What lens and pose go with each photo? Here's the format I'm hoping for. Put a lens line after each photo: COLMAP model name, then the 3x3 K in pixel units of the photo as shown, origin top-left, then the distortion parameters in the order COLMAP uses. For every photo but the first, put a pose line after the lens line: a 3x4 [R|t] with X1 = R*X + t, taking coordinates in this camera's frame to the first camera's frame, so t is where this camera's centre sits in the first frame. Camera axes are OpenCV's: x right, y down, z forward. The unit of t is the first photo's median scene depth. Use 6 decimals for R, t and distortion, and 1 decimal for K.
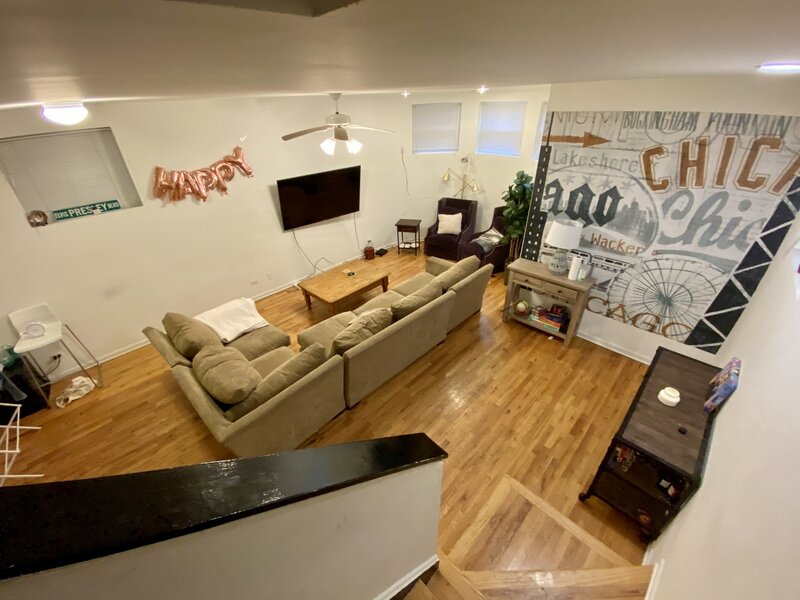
lens RADIAL K [[320.4, 0, 397.2], [0, 320.4, 301.8], [0, 0, 1]] dist [0.023856, -0.023136]
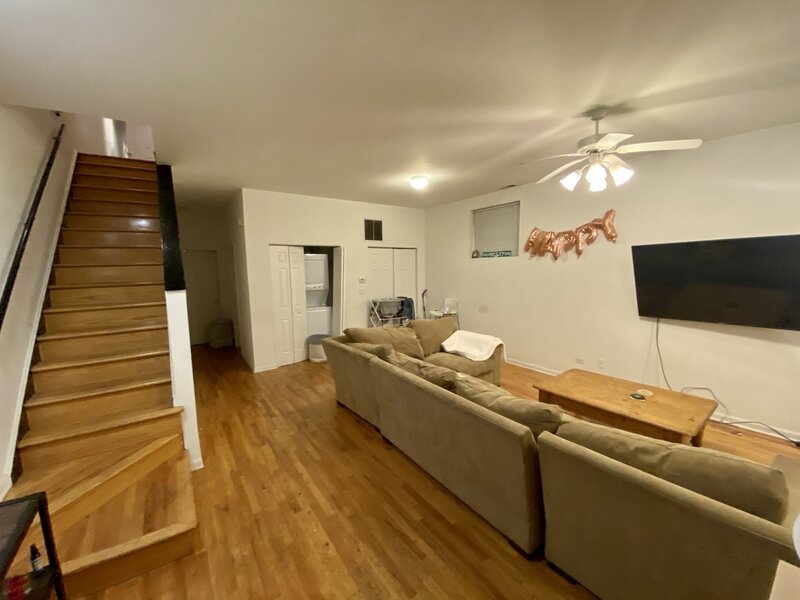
lens RADIAL K [[320.4, 0, 397.2], [0, 320.4, 301.8], [0, 0, 1]] dist [0.023856, -0.023136]
pose [[-0.181370, 0.145666, -0.972567, 0.571850], [-0.494915, 0.841082, 0.218268, -0.178190], [0.849802, 0.520925, -0.080455, 0.757369]]
